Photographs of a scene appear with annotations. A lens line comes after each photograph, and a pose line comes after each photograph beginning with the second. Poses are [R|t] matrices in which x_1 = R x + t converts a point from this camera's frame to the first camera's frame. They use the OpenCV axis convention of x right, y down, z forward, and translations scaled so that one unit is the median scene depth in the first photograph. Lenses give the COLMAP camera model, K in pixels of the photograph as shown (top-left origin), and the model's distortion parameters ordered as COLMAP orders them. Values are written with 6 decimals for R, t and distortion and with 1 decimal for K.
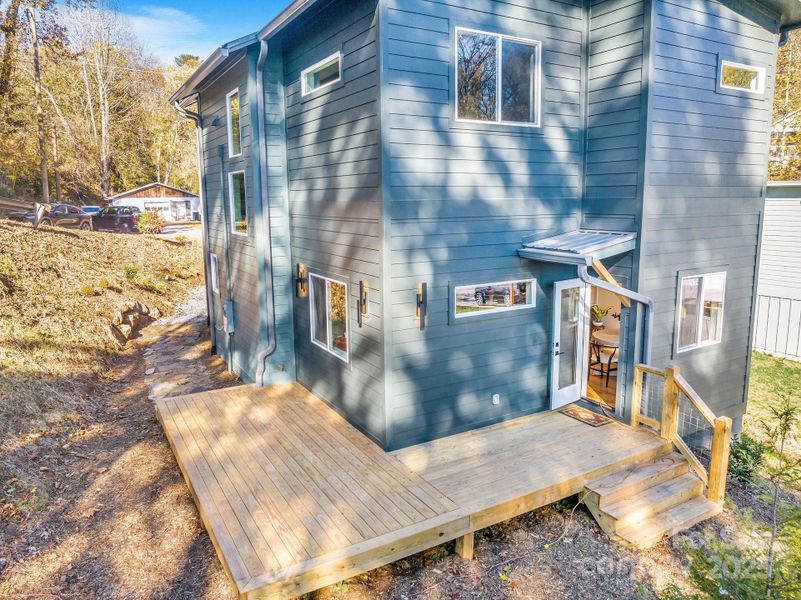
lens RADIAL K [[565.7, 0, 401.9], [0, 565.7, 297.0], [0, 0, 1]] dist [0.000196, 0.000699]
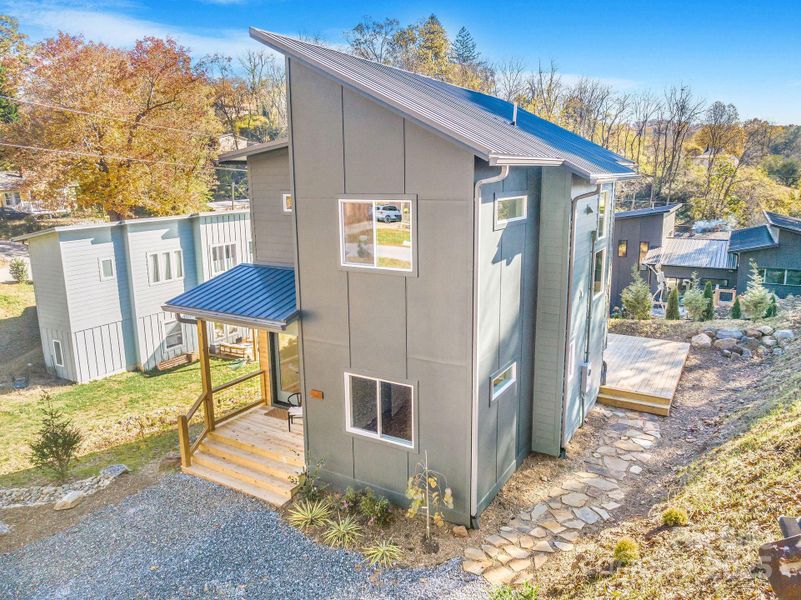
lens RADIAL K [[565.7, 0, 400.8], [0, 565.7, 298.8], [0, 0, 1]] dist [0.000196, 0.000699]
pose [[-0.483774, -0.169356, 0.858651, -1.679672], [0.167351, 0.945095, 0.280693, -0.776337], [-0.859044, 0.279488, -0.428870, 2.752137]]
